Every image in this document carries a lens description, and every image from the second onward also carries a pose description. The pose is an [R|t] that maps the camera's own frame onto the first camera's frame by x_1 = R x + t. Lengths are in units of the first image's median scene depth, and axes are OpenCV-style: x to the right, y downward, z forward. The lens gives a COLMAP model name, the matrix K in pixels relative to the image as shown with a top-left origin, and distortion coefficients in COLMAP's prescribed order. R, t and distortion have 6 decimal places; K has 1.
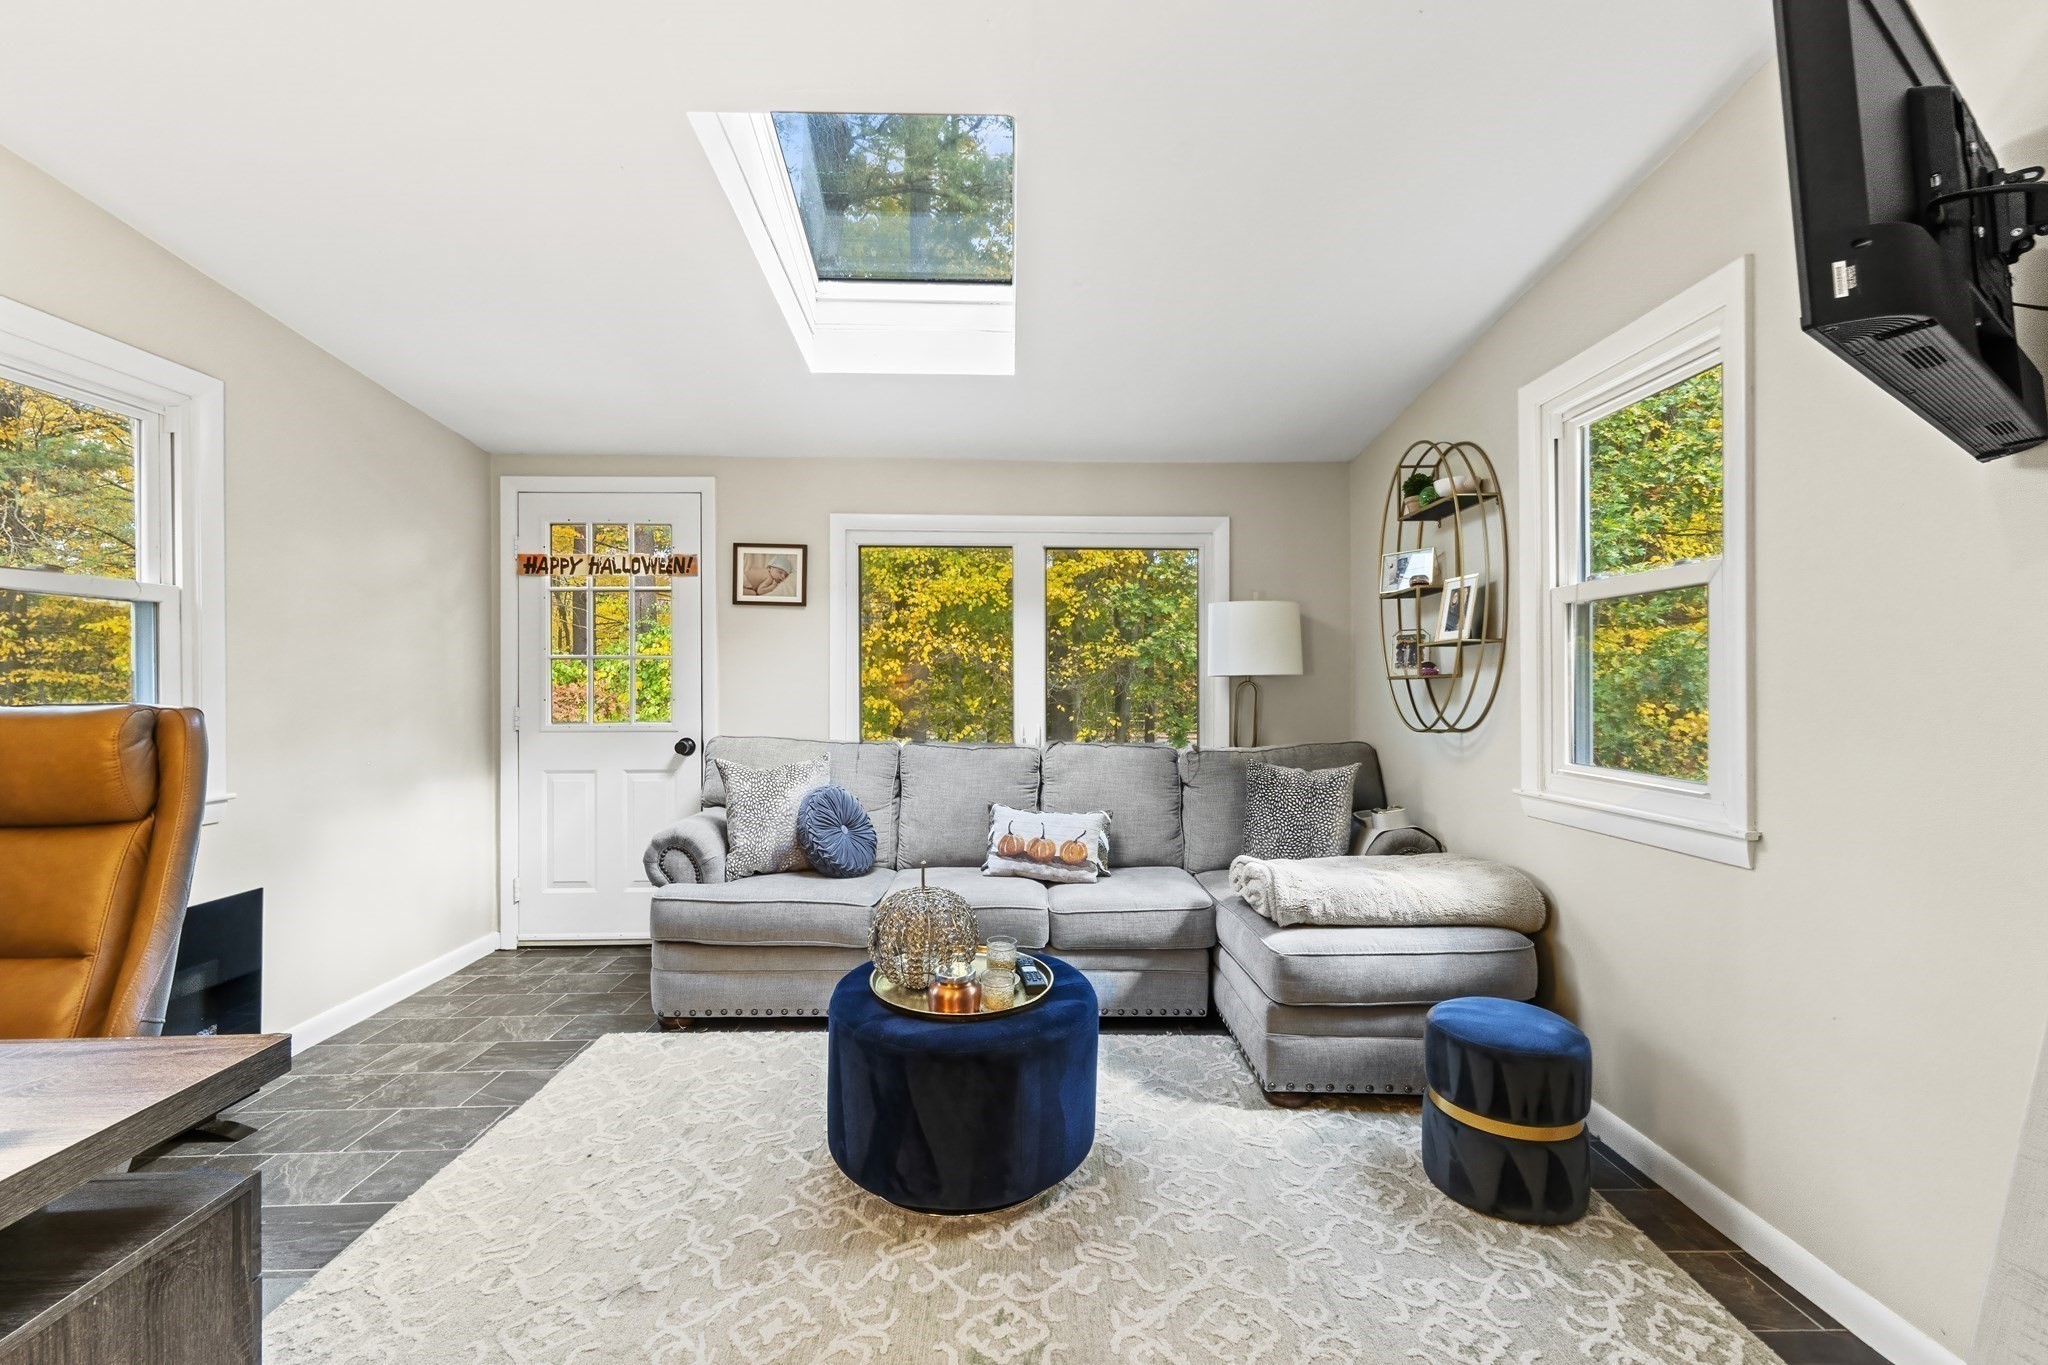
lens RADIAL K [[879.6, 0, 1023.4], [0, 879.6, 688.7], [0, 0, 1]] dist [0.002441, -0.000340]
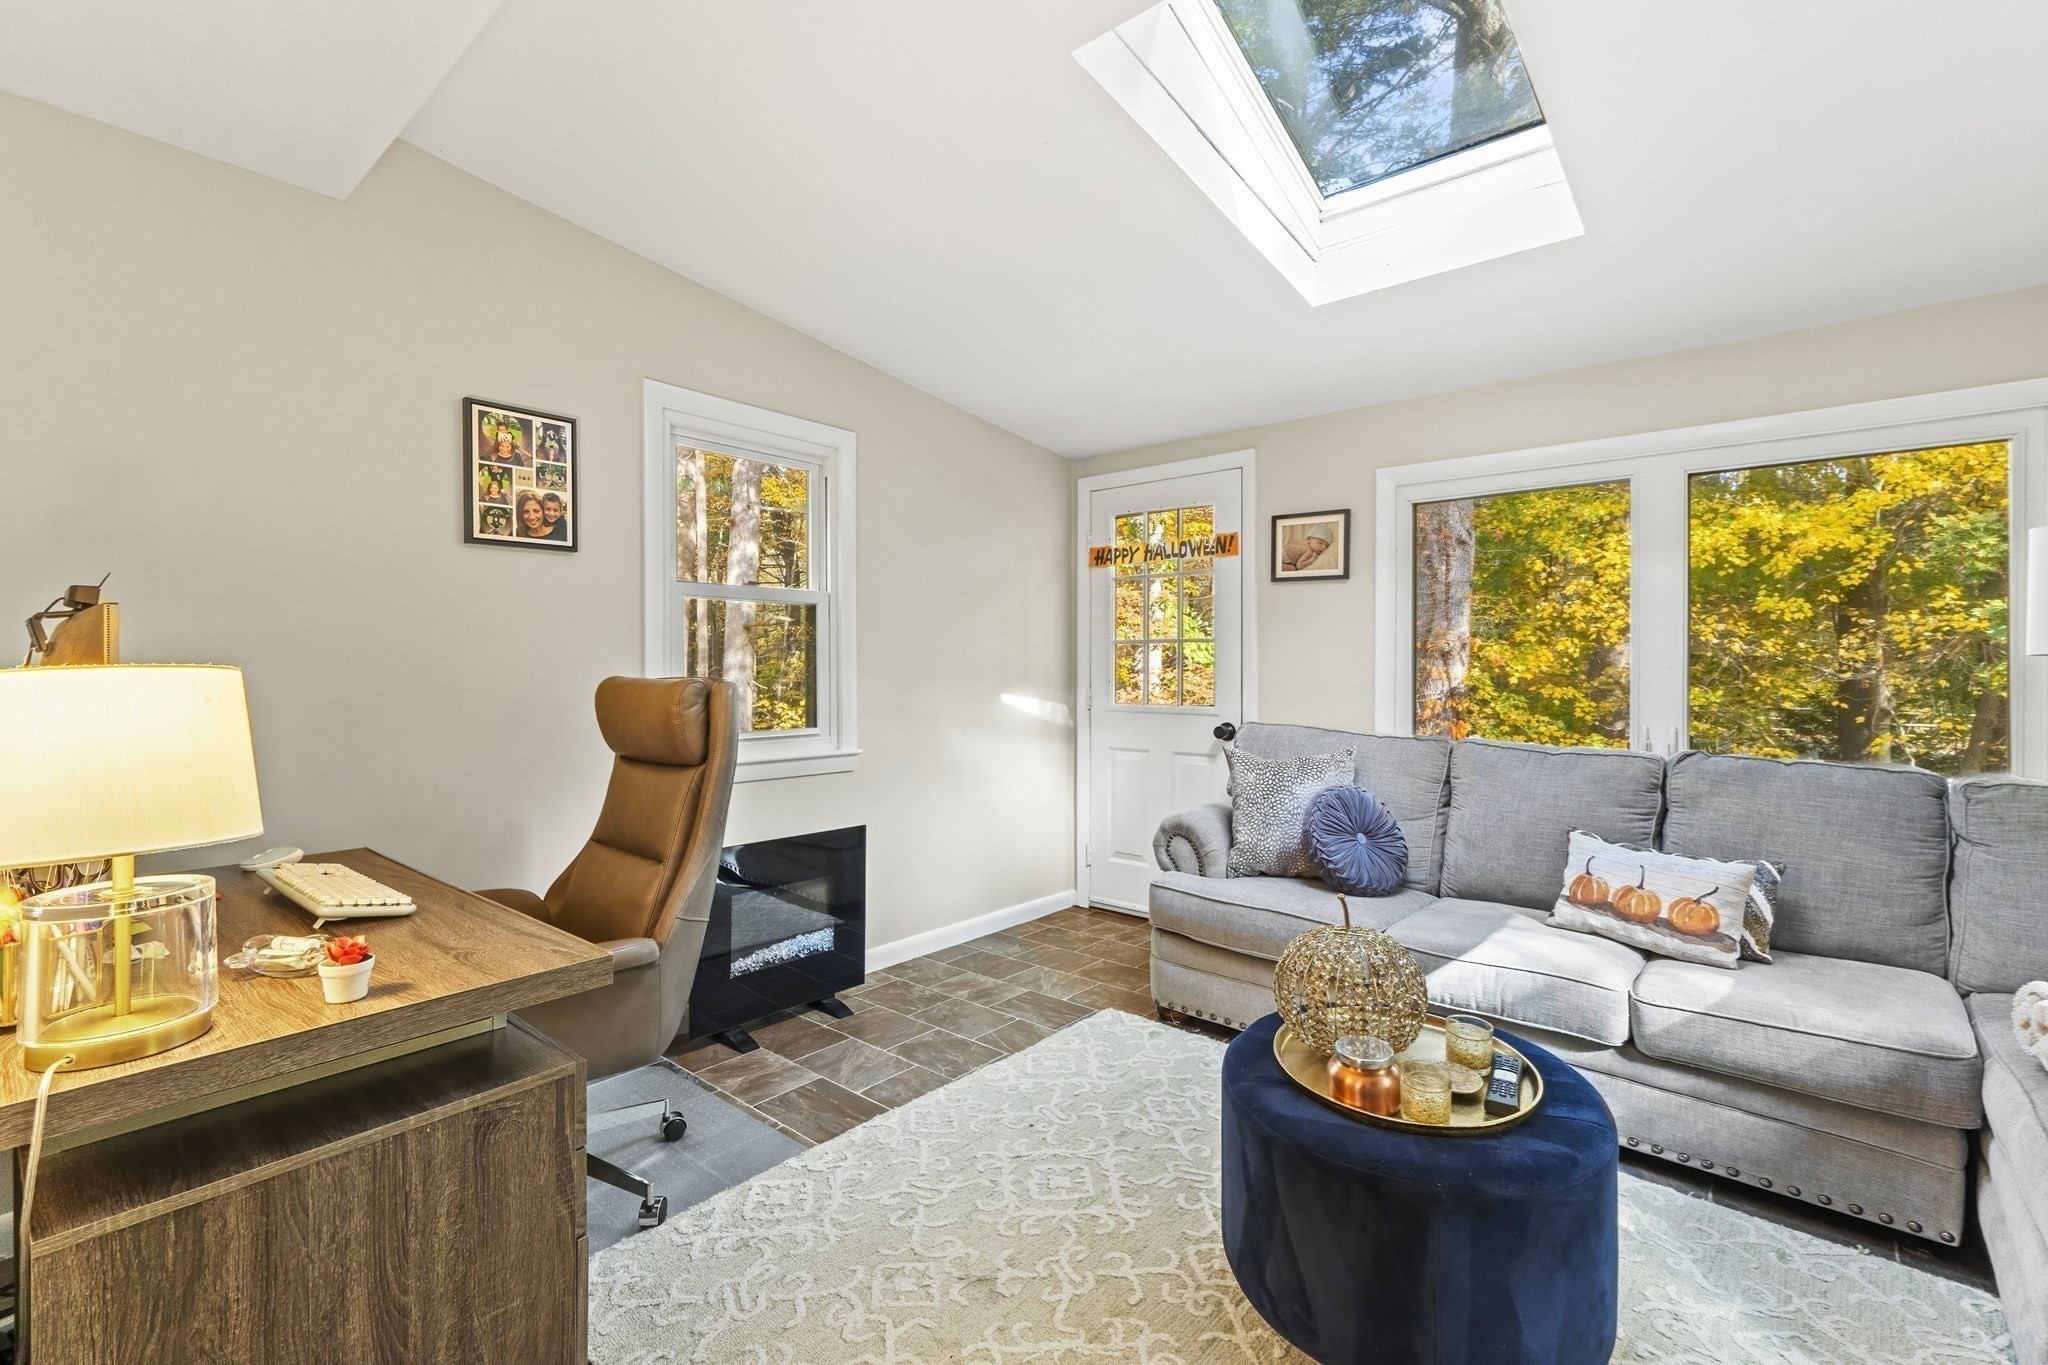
lens RADIAL K [[885.7, 0, 1031.1], [0, 885.7, 676.3], [0, 0, 1]] dist [0.002393, 0.000007]
pose [[0.750094, 0.008783, -0.661273, 0.125776], [-0.007557, 0.999960, 0.004710, 0.002429], [0.661288, 0.001465, 0.750130, 0.155783]]
